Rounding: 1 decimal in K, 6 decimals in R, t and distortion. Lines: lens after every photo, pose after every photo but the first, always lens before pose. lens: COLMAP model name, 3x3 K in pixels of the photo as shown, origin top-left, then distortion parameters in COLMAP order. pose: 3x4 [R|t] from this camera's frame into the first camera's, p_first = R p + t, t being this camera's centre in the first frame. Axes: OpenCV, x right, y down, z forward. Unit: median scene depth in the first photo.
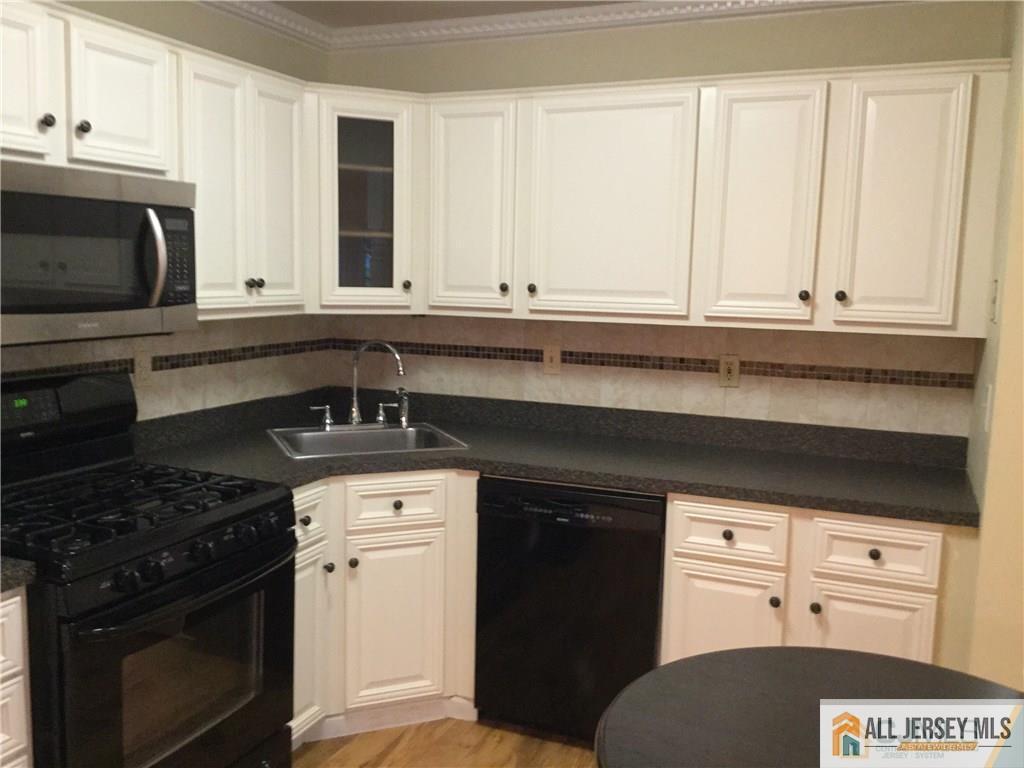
lens RADIAL K [[903.3, 0, 512.0], [0, 903.3, 384.0], [0, 0, 1]] dist [0.139073, -0.231594]
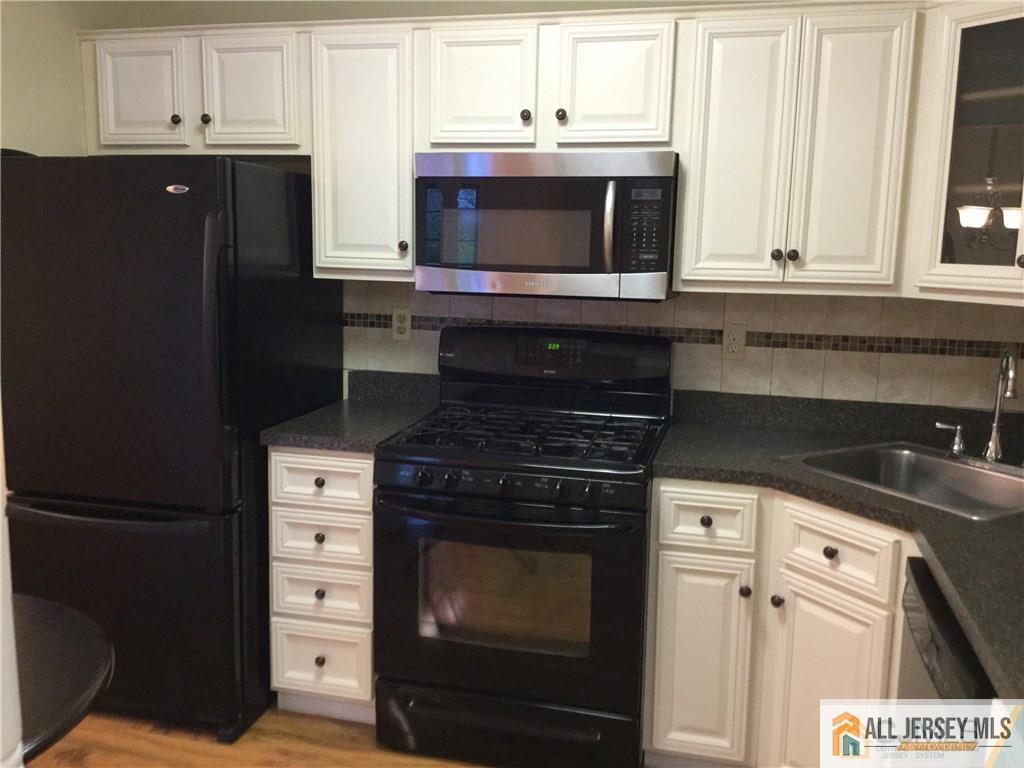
lens RADIAL K [[903.3, 0, 512.0], [0, 903.3, 384.0], [0, 0, 1]] dist [0.139073, -0.231594]
pose [[0.161406, 0.137923, -0.977203, 0.515092], [-0.143873, 0.982896, 0.114963, -0.048376], [0.976344, 0.122037, 0.178489, 0.560971]]
